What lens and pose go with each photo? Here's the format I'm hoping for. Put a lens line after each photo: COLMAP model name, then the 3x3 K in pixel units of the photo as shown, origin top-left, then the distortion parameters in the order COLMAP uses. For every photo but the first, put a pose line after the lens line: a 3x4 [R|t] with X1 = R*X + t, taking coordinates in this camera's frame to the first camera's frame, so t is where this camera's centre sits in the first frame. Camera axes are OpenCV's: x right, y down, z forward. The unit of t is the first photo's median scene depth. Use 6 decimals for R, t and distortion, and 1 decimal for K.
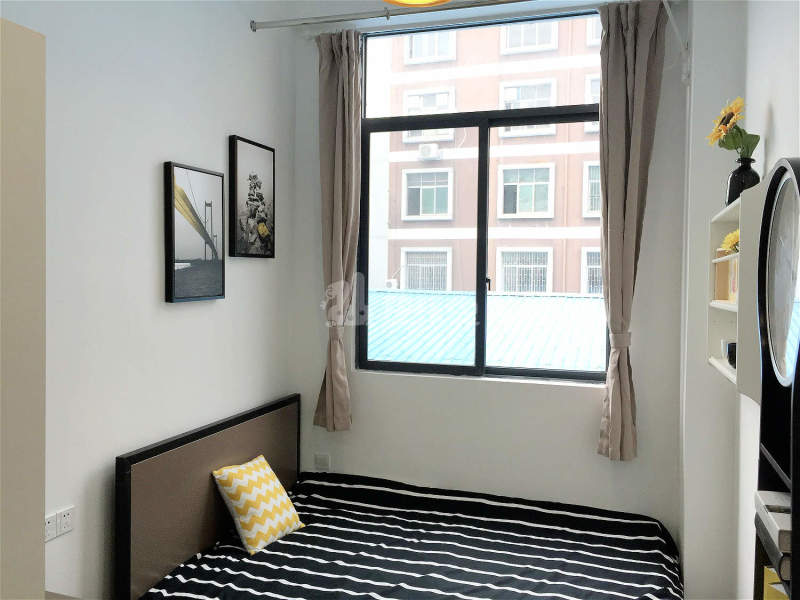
lens RADIAL K [[680.2, 0, 398.7], [0, 680.2, 290.2], [0, 0, 1]] dist [0.096791, -0.125608]
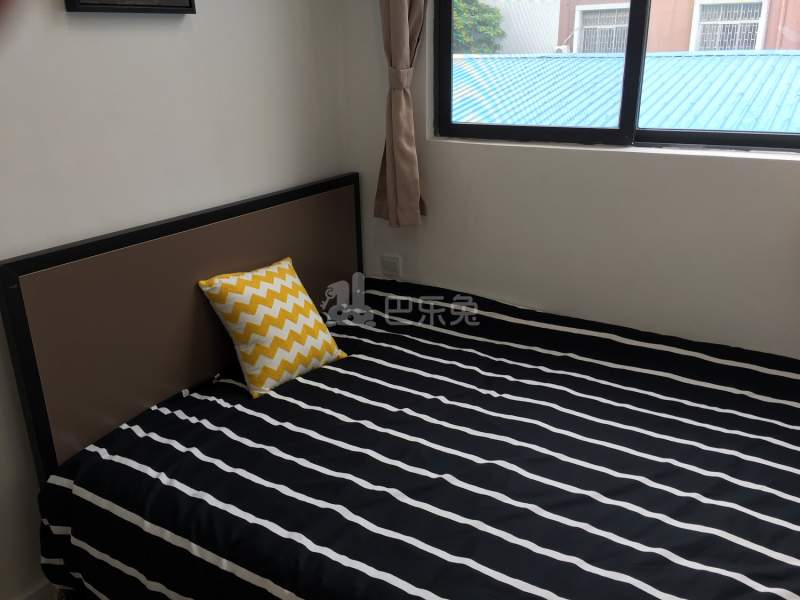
lens RADIAL K [[680.2, 0, 398.7], [0, 680.2, 290.2], [0, 0, 1]] dist [0.096791, -0.125608]
pose [[0.971264, 0.050177, -0.232656, 0.081947], [0.024567, 0.951167, 0.307696, 0.062891], [0.236734, -0.304570, 0.922602, 0.394999]]
